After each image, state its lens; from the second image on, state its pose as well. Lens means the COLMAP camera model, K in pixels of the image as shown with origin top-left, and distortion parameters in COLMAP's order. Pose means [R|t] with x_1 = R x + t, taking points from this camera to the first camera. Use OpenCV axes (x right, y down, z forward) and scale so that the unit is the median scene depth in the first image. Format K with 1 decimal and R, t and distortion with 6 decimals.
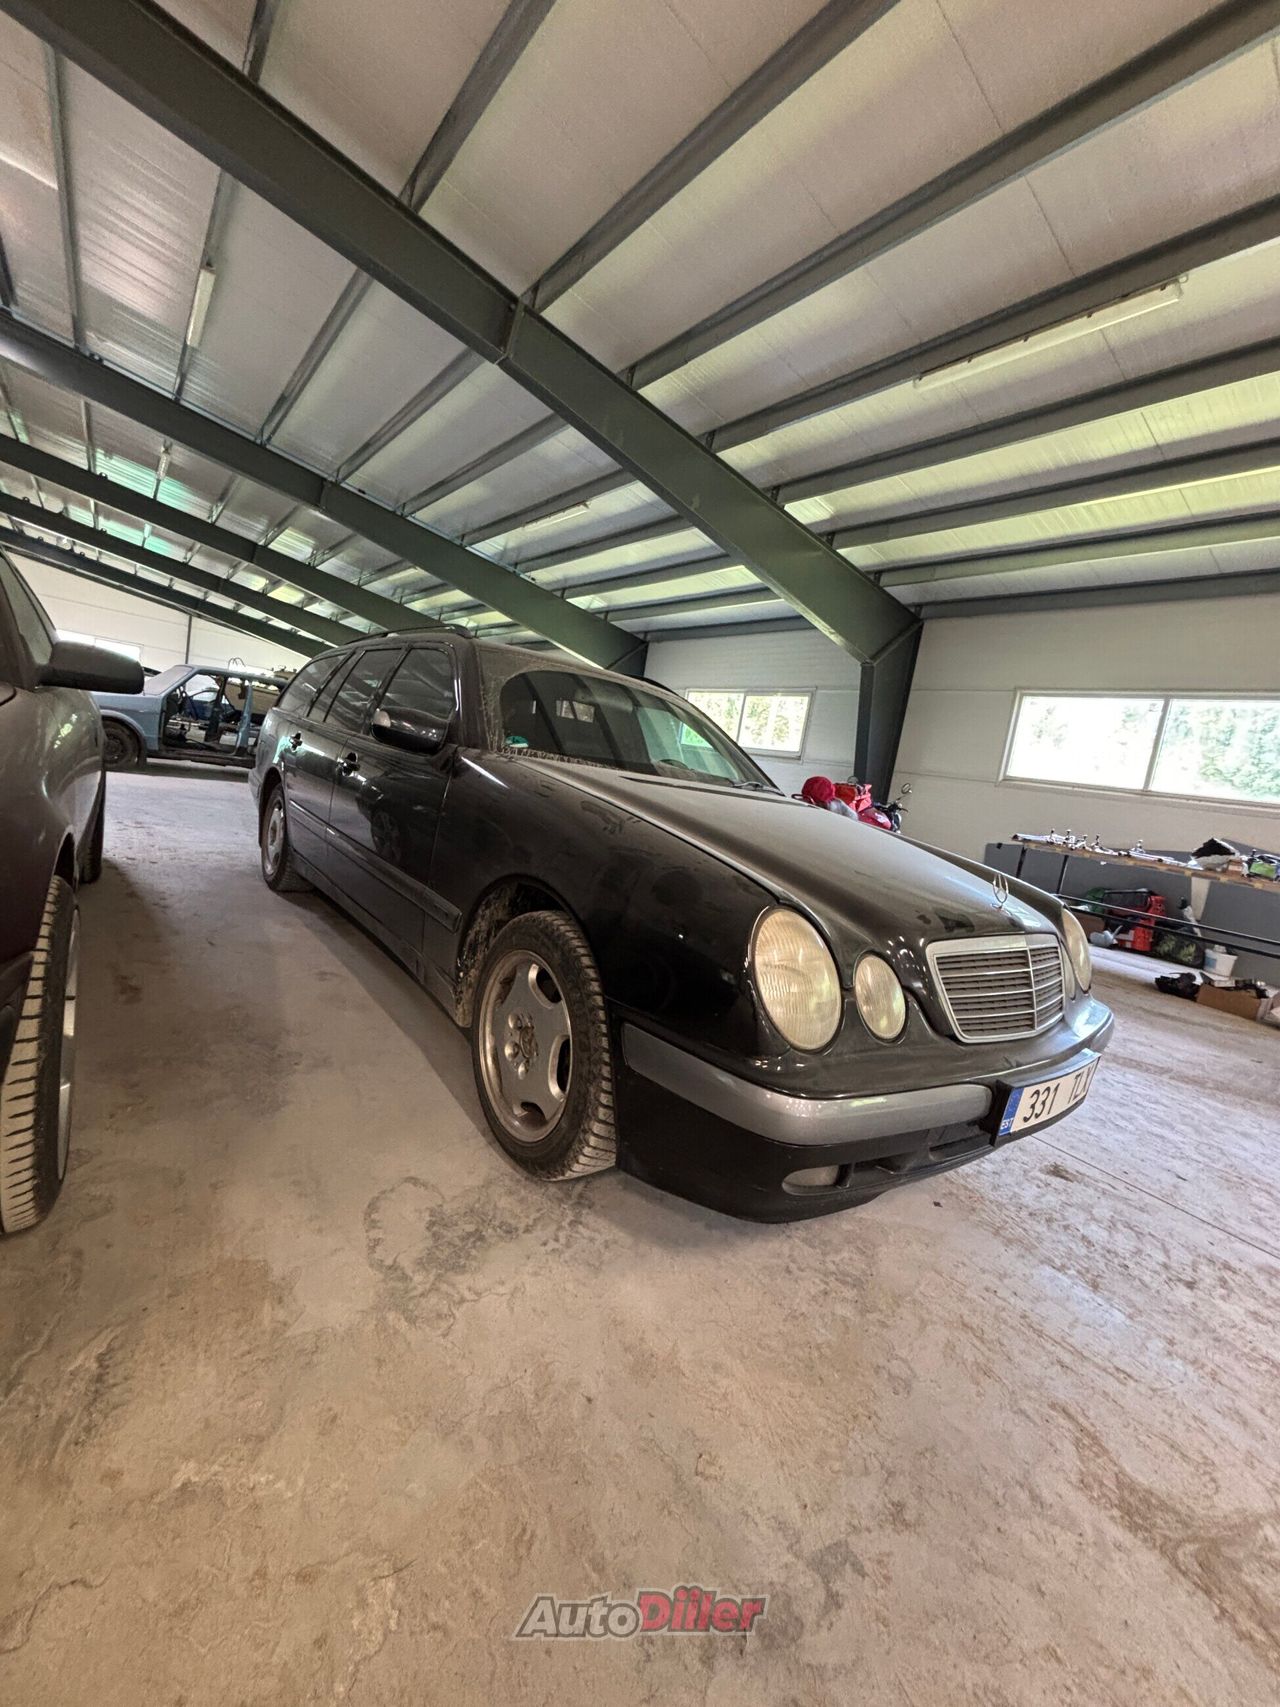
lens RADIAL K [[683.0, 0, 645.1], [0, 683.0, 855.7], [0, 0, 1]] dist [-0.002078, 0.000151]
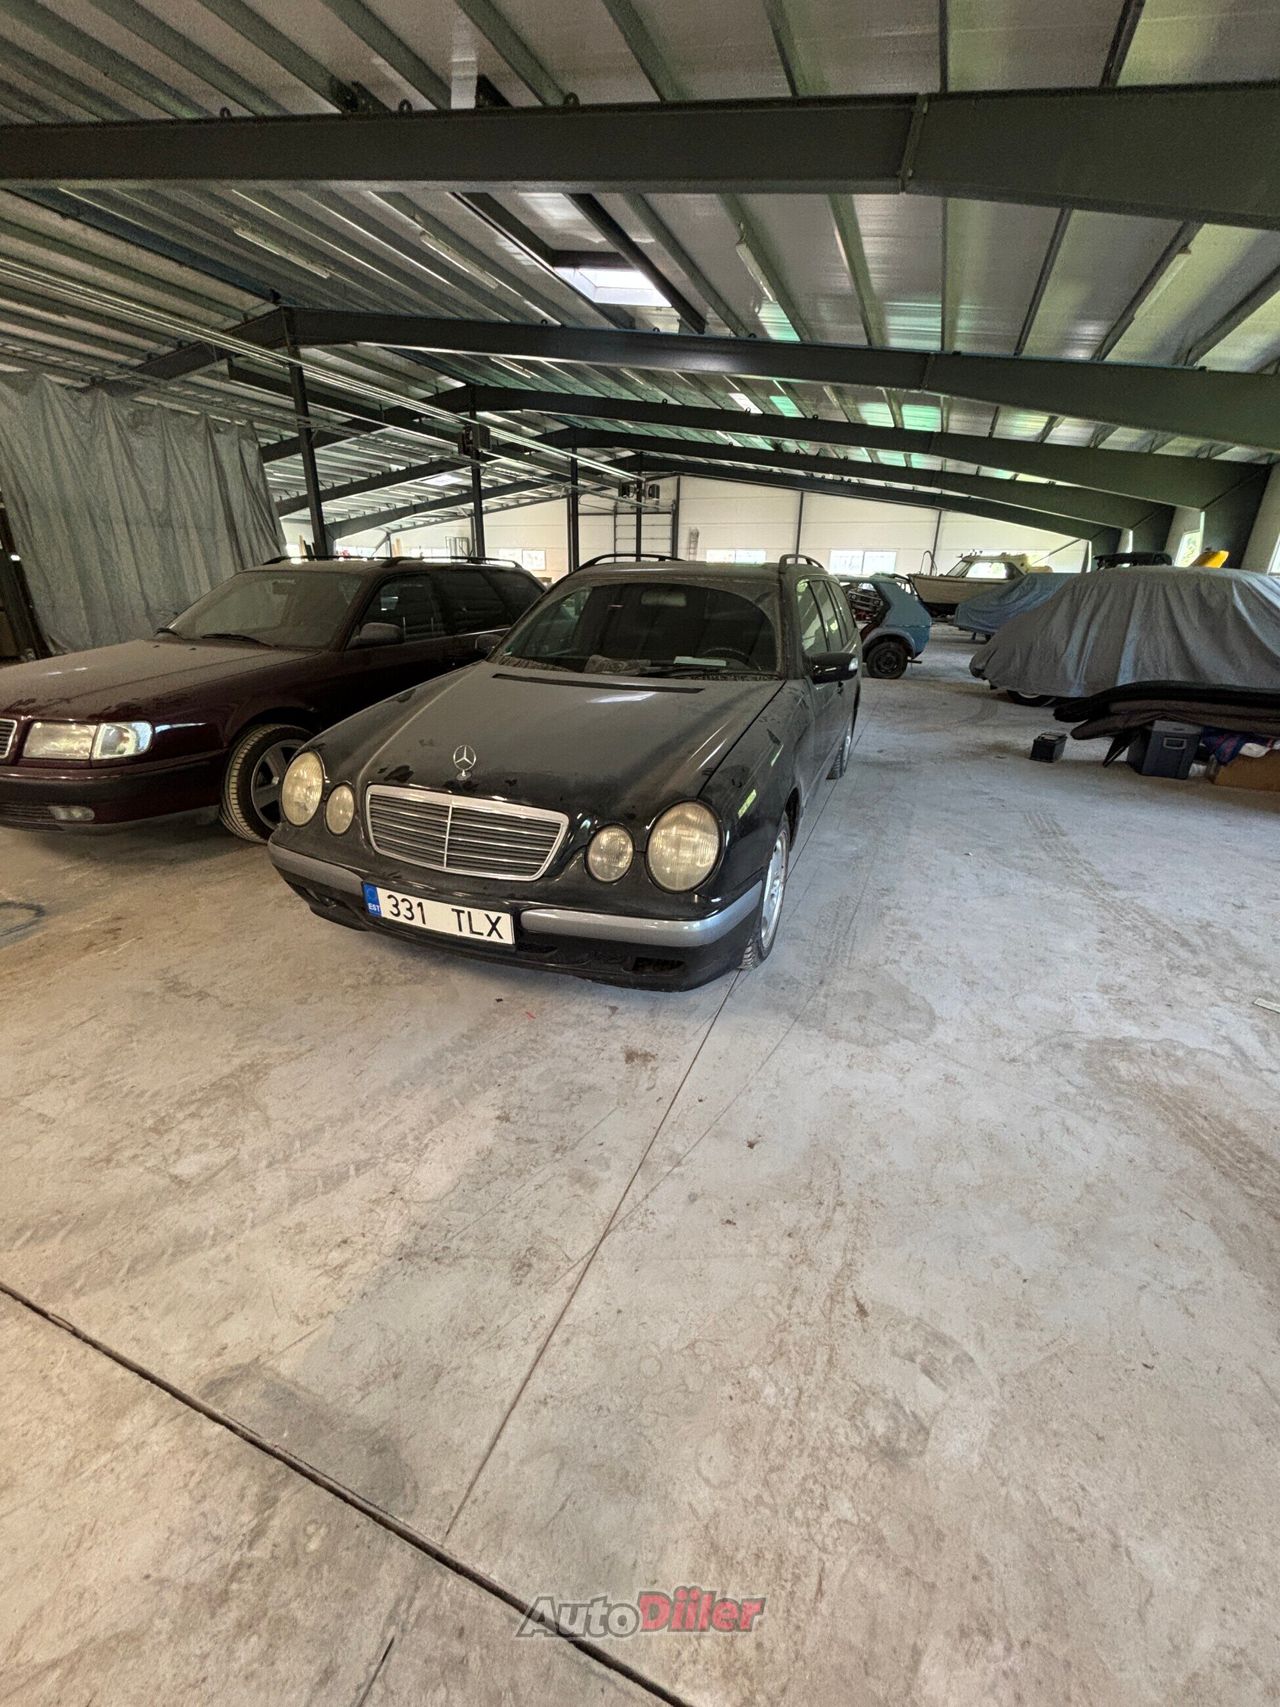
lens RADIAL K [[683.0, 0, 636.6], [0, 683.0, 849.1], [0, 0, 1]] dist [-0.002078, 0.000151]
pose [[0.486727, 0.166138, -0.857610, 1.810904], [-0.031320, 0.984436, 0.172931, -0.011133], [0.872993, -0.057310, 0.484355, 0.680465]]
